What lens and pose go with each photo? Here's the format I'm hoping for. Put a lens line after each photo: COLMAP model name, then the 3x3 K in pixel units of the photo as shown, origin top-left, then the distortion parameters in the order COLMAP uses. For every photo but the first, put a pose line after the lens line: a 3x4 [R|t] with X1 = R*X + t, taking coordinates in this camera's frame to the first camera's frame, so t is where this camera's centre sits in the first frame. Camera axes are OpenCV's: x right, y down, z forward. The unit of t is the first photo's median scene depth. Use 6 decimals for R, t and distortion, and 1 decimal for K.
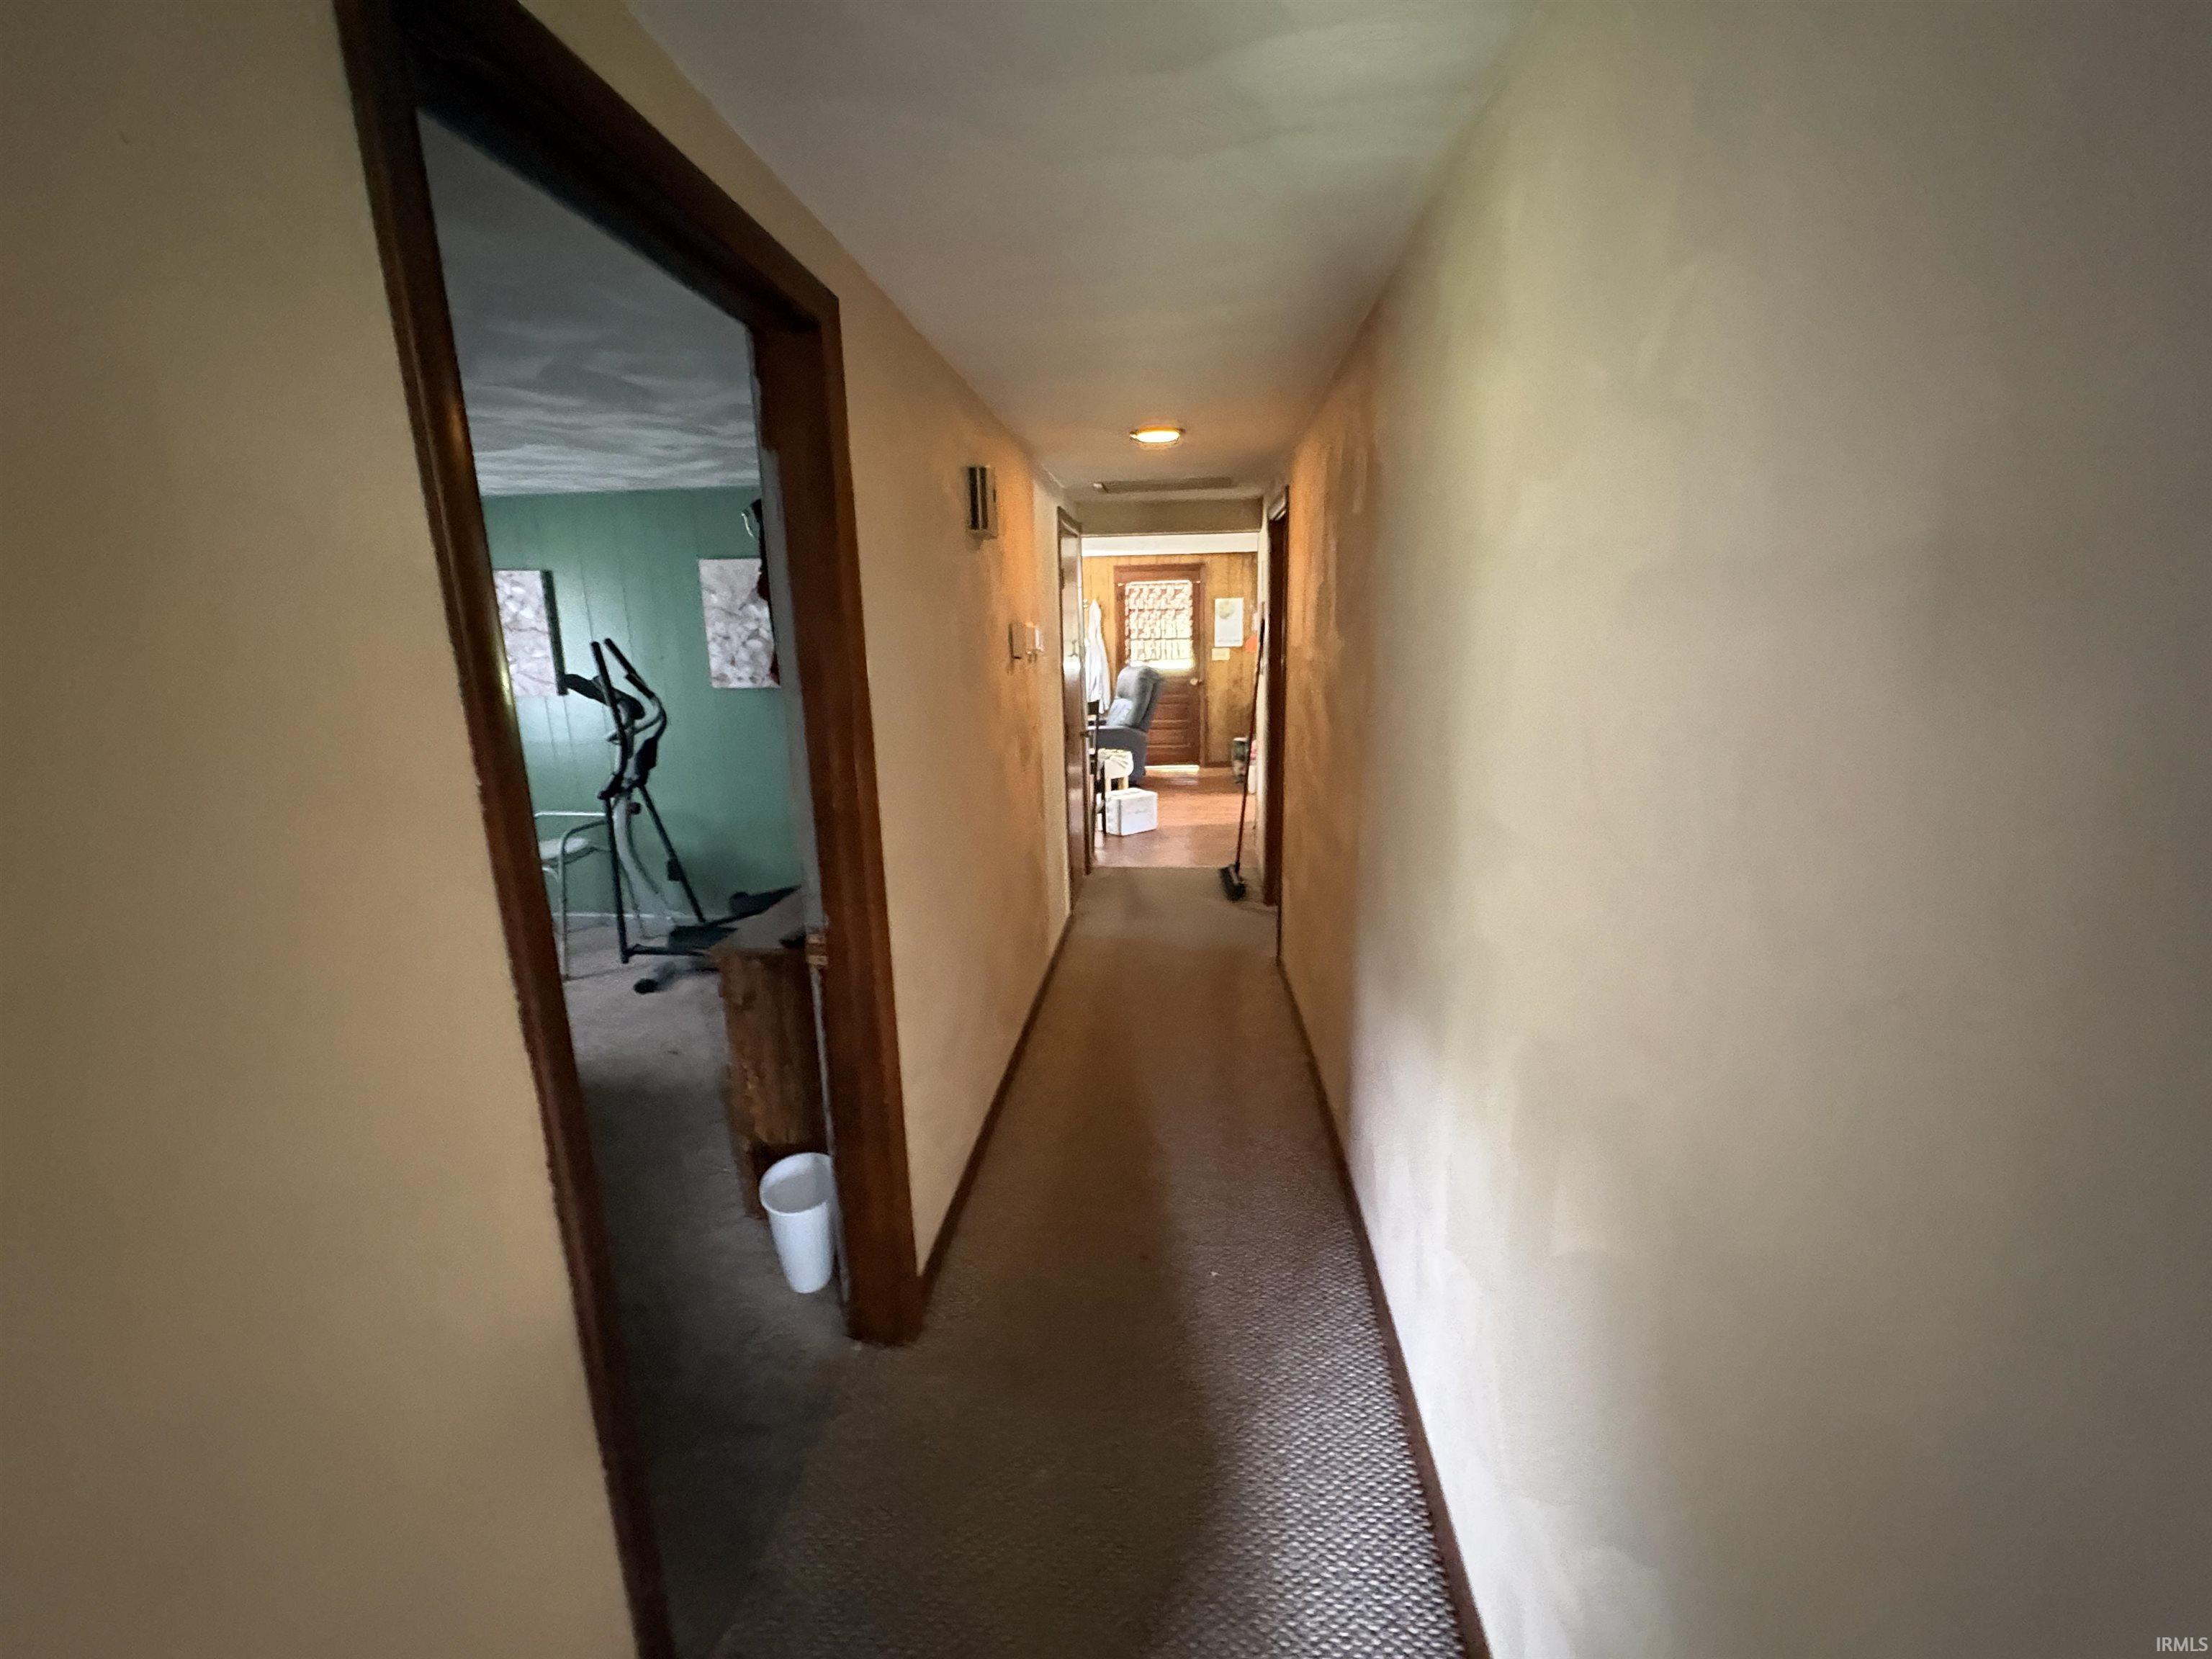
lens RADIAL K [[882.6, 0, 1106.5], [0, 882.6, 831.3], [0, 0, 1]] dist [-0.001824, 0.000026]
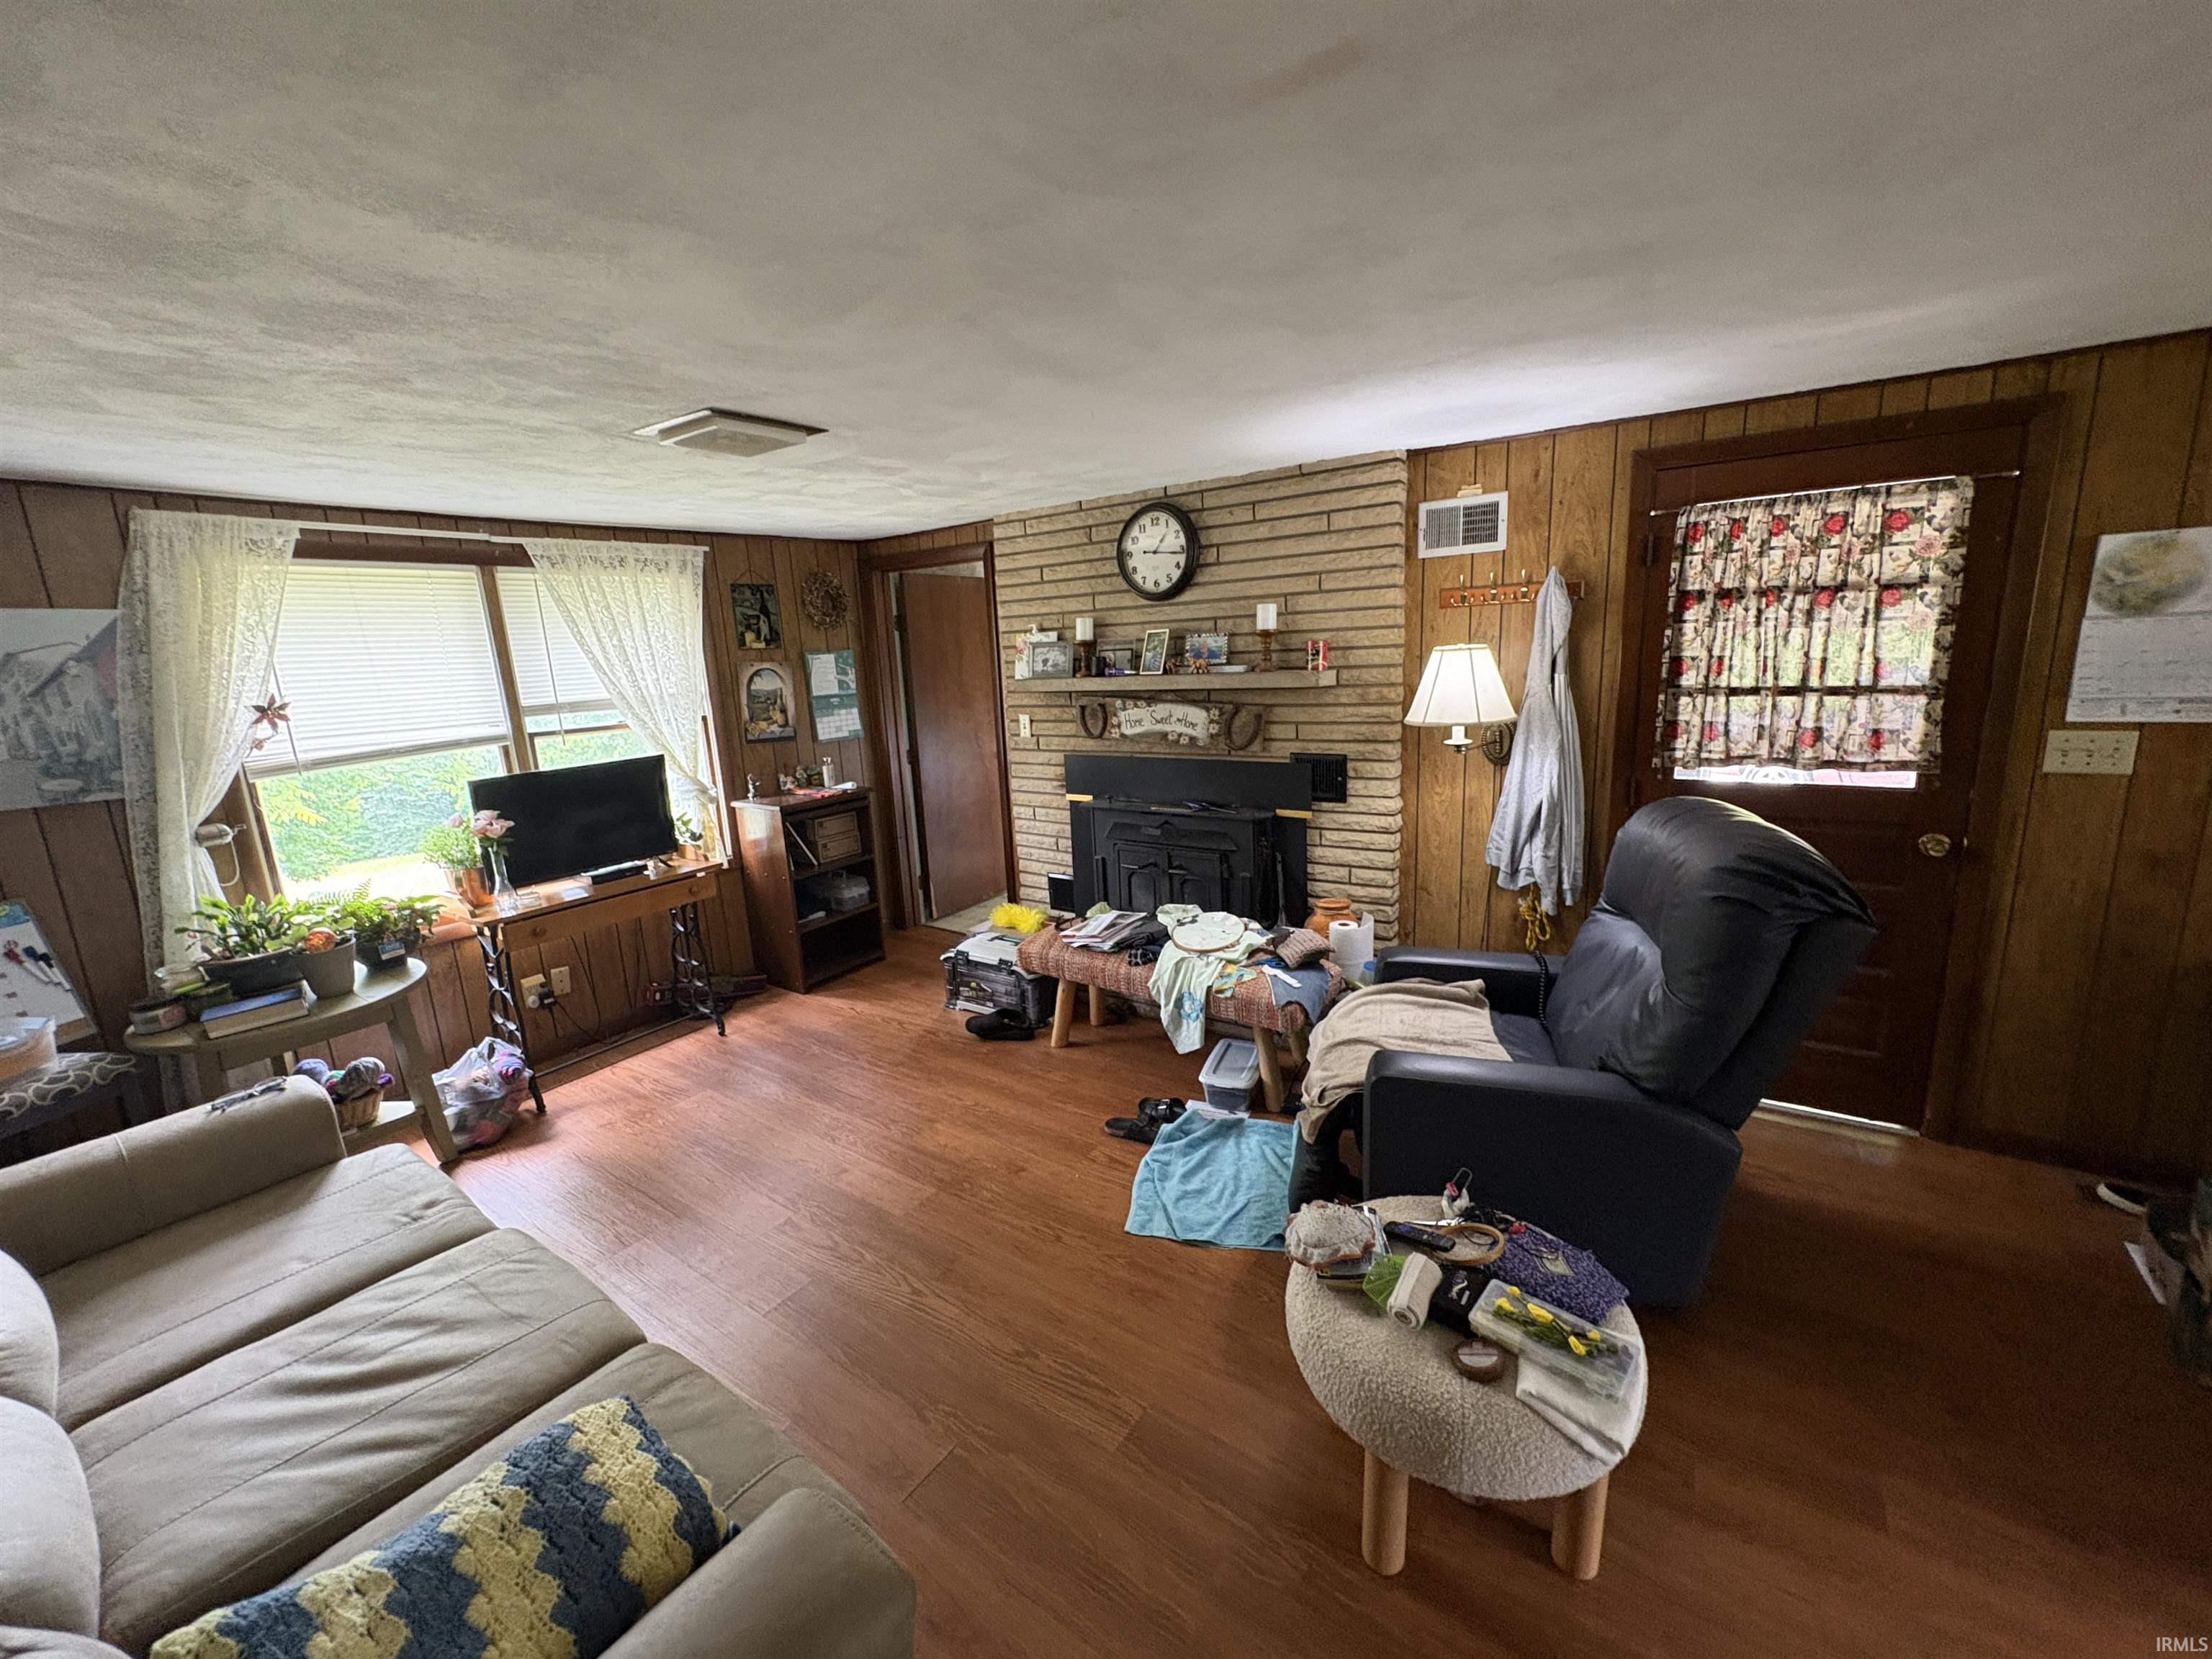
lens RADIAL K [[882.6, 0, 1109.5], [0, 882.6, 831.6], [0, 0, 1]] dist [-0.001824, 0.000026]
pose [[0.869005, 0.080518, -0.488208, 0.009329], [-0.083671, 0.996374, 0.015394, -0.159060], [0.487677, 0.027471, 0.872592, 0.645499]]
